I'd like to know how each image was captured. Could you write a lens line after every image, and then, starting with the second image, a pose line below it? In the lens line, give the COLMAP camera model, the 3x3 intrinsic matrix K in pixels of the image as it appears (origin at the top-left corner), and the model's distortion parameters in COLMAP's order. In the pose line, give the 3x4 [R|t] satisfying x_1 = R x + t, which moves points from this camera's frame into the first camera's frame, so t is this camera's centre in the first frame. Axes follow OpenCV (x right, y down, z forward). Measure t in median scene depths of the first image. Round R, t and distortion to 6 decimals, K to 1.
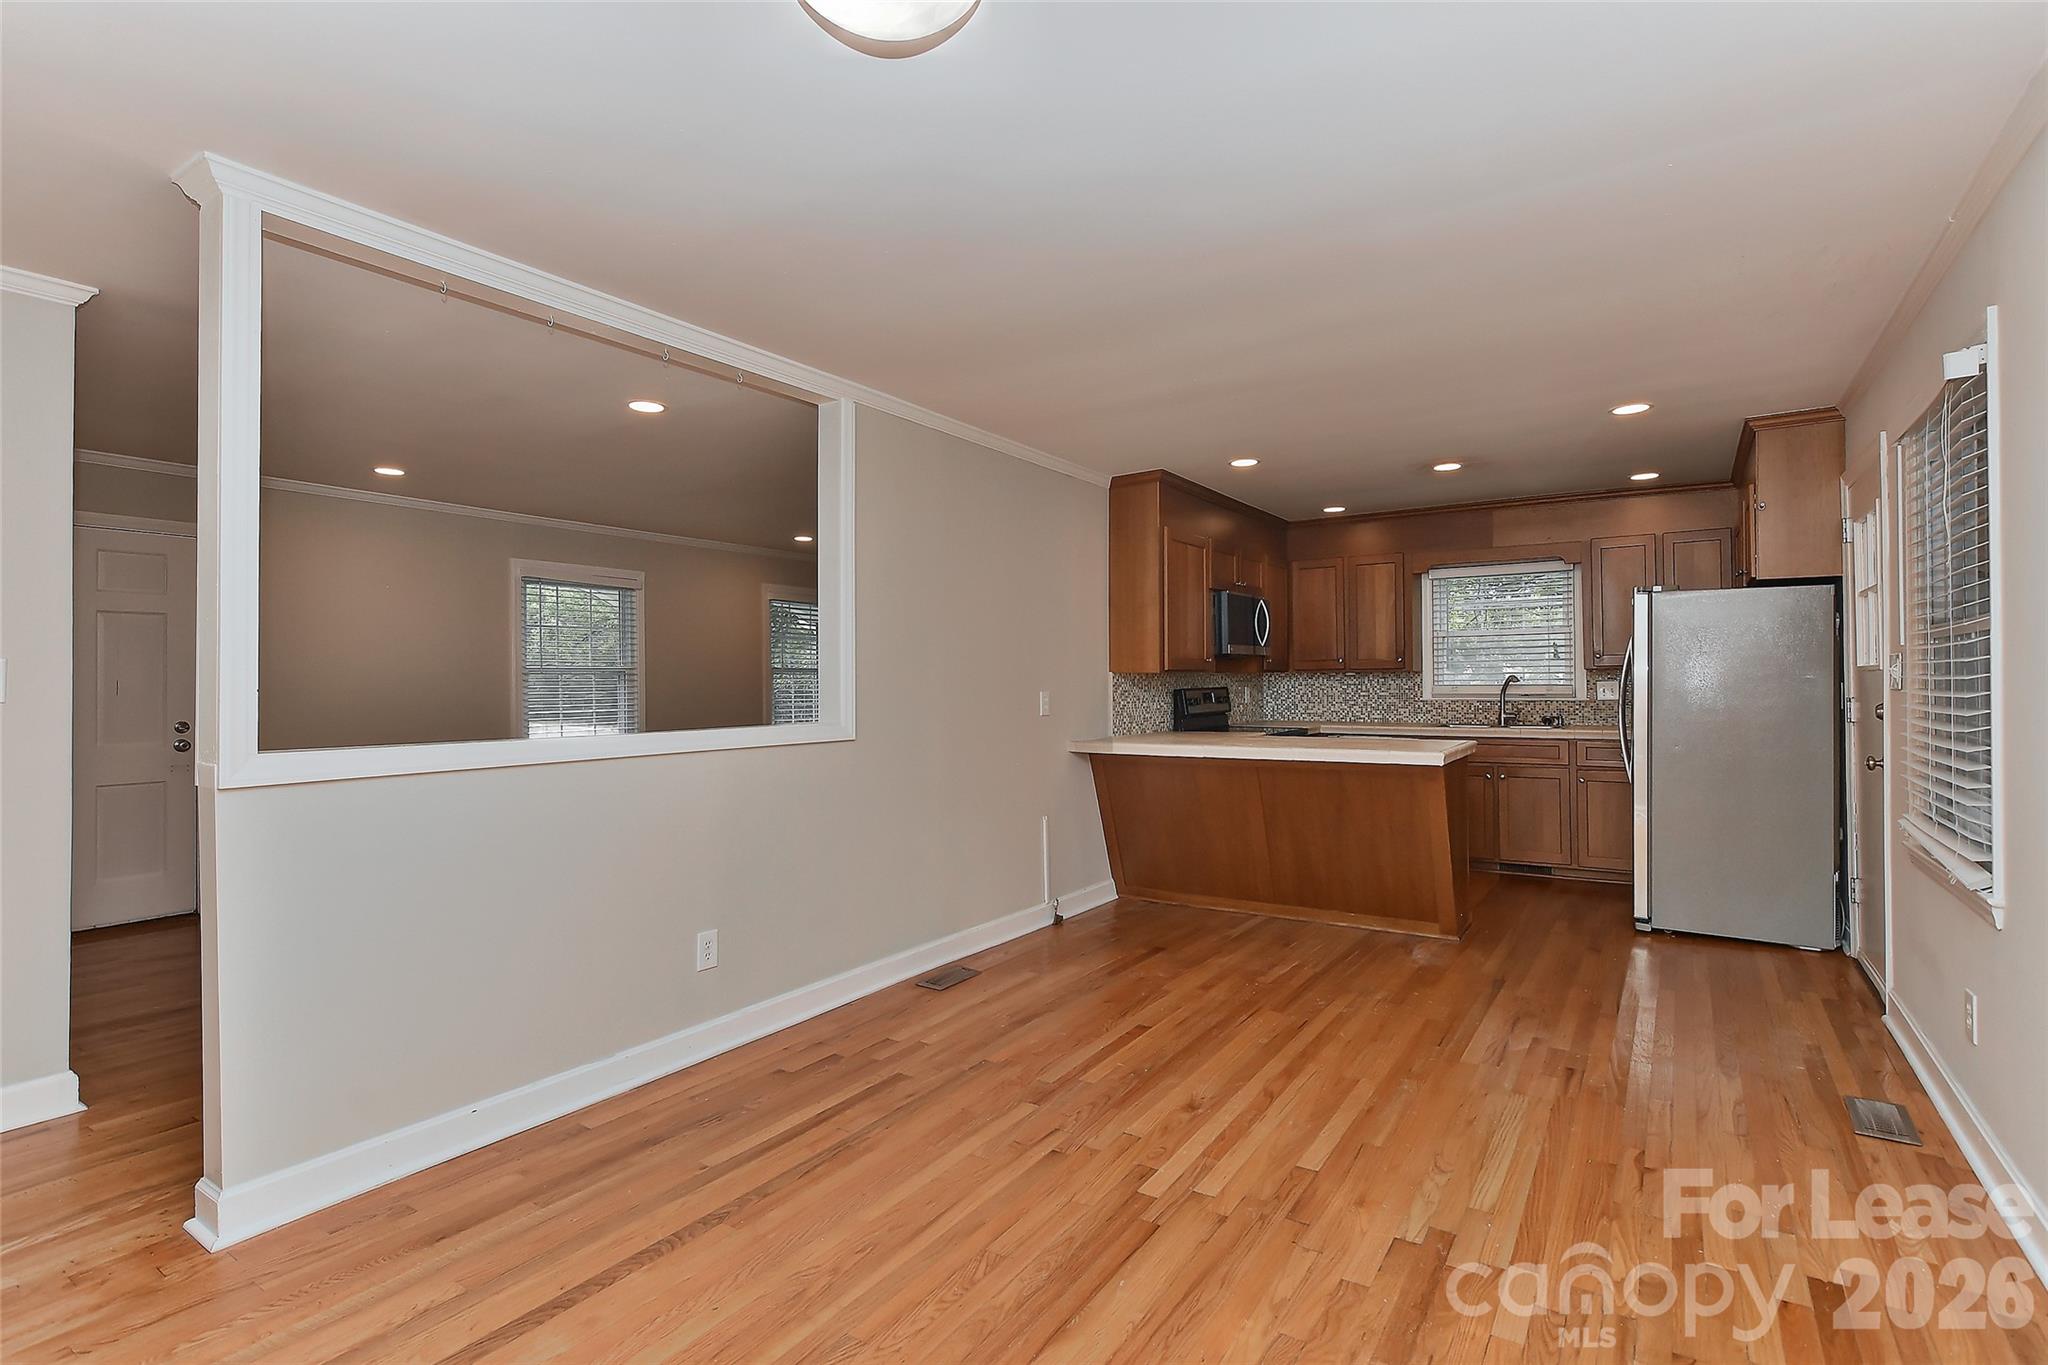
lens RADIAL K [[1017.9, 0, 1019.8], [0, 1017.9, 685.0], [0, 0, 1]] dist [0.002331, -0.000953]
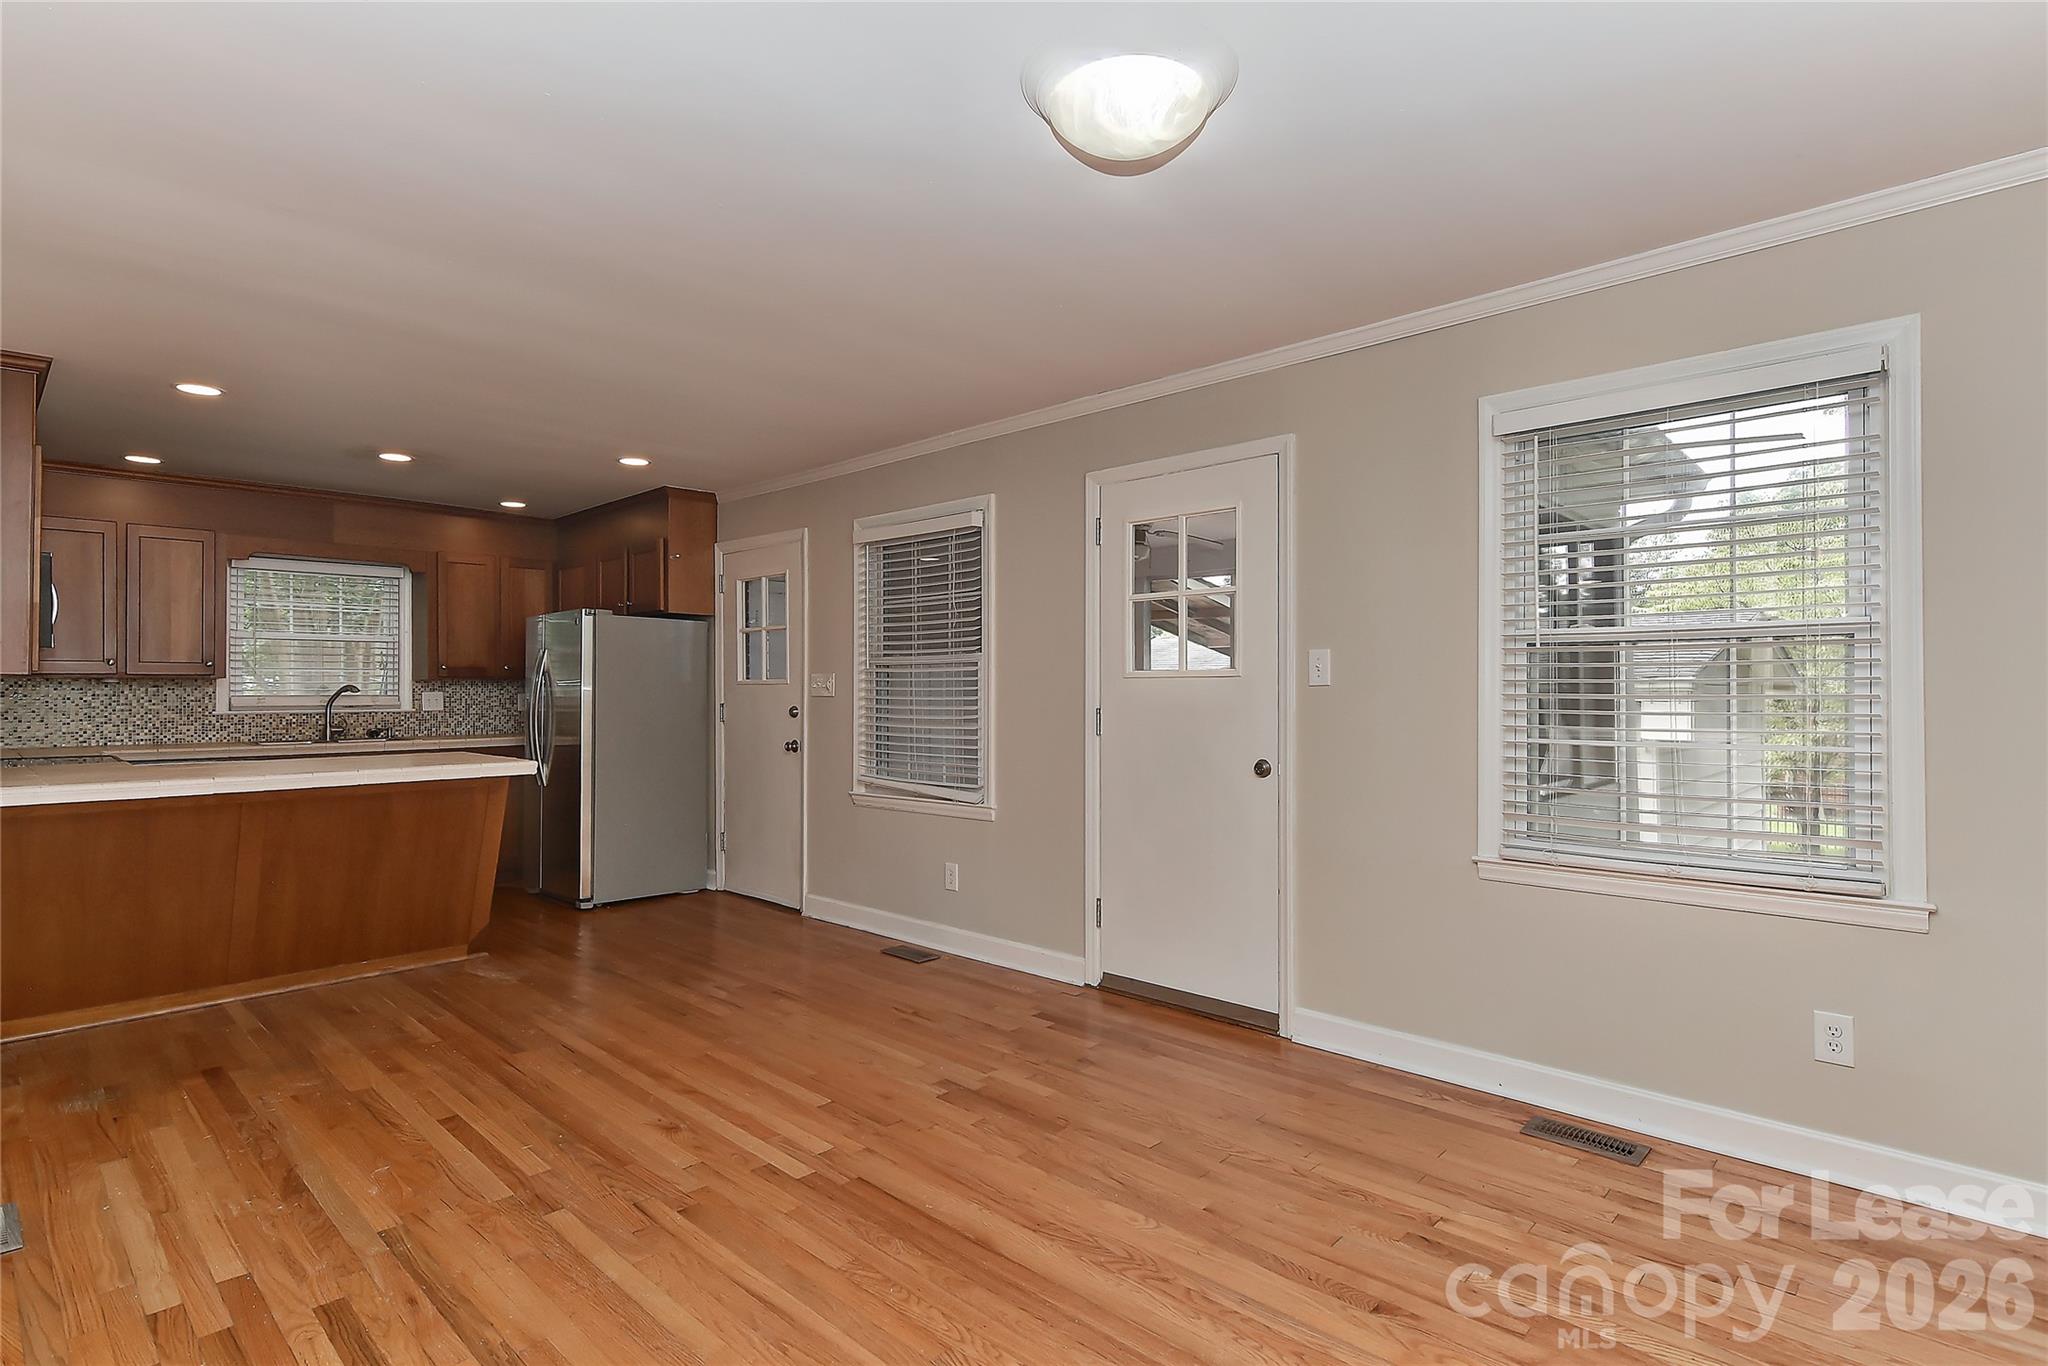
lens RADIAL K [[1026.4, 0, 1071.2], [0, 1026.4, 680.6], [0, 0, 1]] dist [0.000634, -0.000108]
pose [[0.130270, 0.015539, 0.991357, -0.646433], [0.003397, 0.999864, -0.016119, 0.006776], [-0.991473, 0.005467, 0.130200, 0.426029]]
